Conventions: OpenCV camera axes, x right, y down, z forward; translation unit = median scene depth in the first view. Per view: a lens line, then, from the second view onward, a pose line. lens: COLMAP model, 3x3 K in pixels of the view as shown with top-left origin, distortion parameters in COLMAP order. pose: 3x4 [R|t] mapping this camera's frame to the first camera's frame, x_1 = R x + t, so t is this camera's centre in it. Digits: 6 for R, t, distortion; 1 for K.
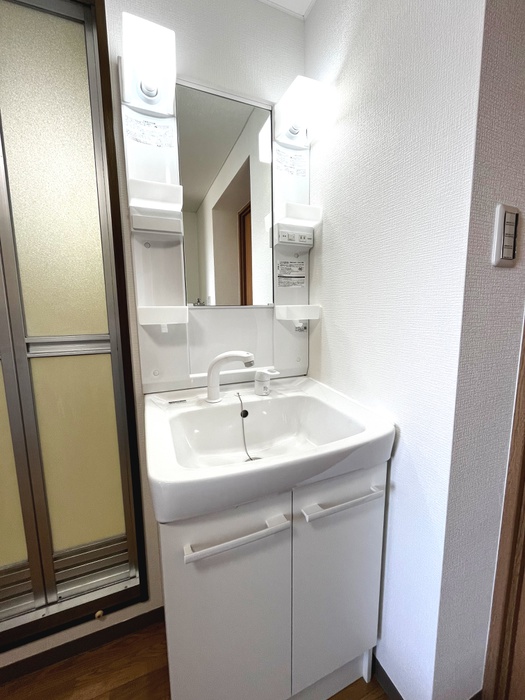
lens RADIAL K [[283.9, 0, 262.5], [0, 283.9, 350.0], [0, 0, 1]] dist [-0.003203, -0.000241]
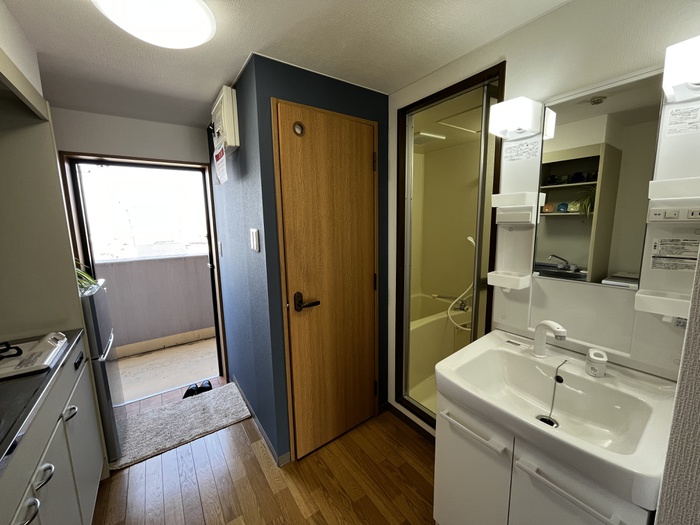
lens RADIAL K [[283.9, 0, 350.0], [0, 283.9, 262.5], [0, 0, 1]] dist [-0.003203, -0.000241]
pose [[0.213643, 0.154218, -0.964662, 0.765588], [-0.116422, 0.984443, 0.131596, -0.277594], [0.969950, 0.084193, 0.228274, -0.088830]]
